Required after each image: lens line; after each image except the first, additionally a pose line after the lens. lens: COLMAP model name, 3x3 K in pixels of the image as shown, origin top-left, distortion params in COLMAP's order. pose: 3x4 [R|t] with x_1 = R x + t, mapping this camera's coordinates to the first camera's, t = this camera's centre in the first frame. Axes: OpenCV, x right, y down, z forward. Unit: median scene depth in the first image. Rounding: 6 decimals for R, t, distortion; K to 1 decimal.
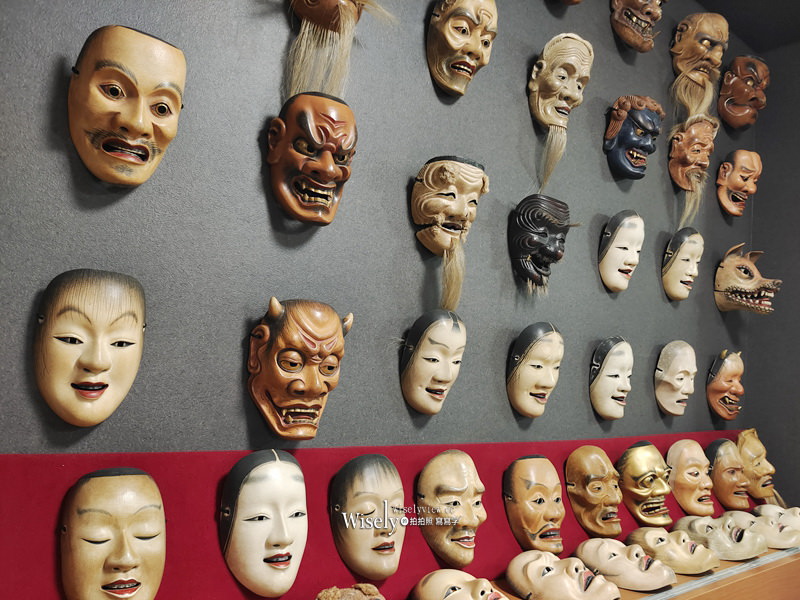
lens RADIAL K [[636.2, 0, 400.1], [0, 636.2, 298.6], [0, 0, 1]] dist [0.021099, -0.035355]
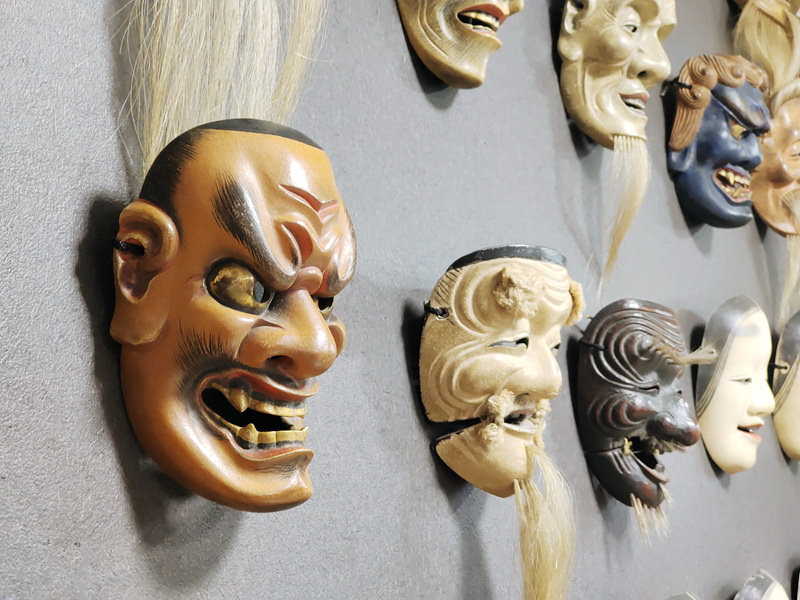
lens RADIAL K [[1188.9, 0, 400.8], [0, 1188.9, 296.8], [0, 0, 1]] dist [0.262415, 0.000000]
pose [[0.935157, -0.090809, 0.342397, -0.229495], [0.115845, 0.991834, -0.053346, -0.153232], [-0.334757, 0.089552, 0.938040, 0.315779]]
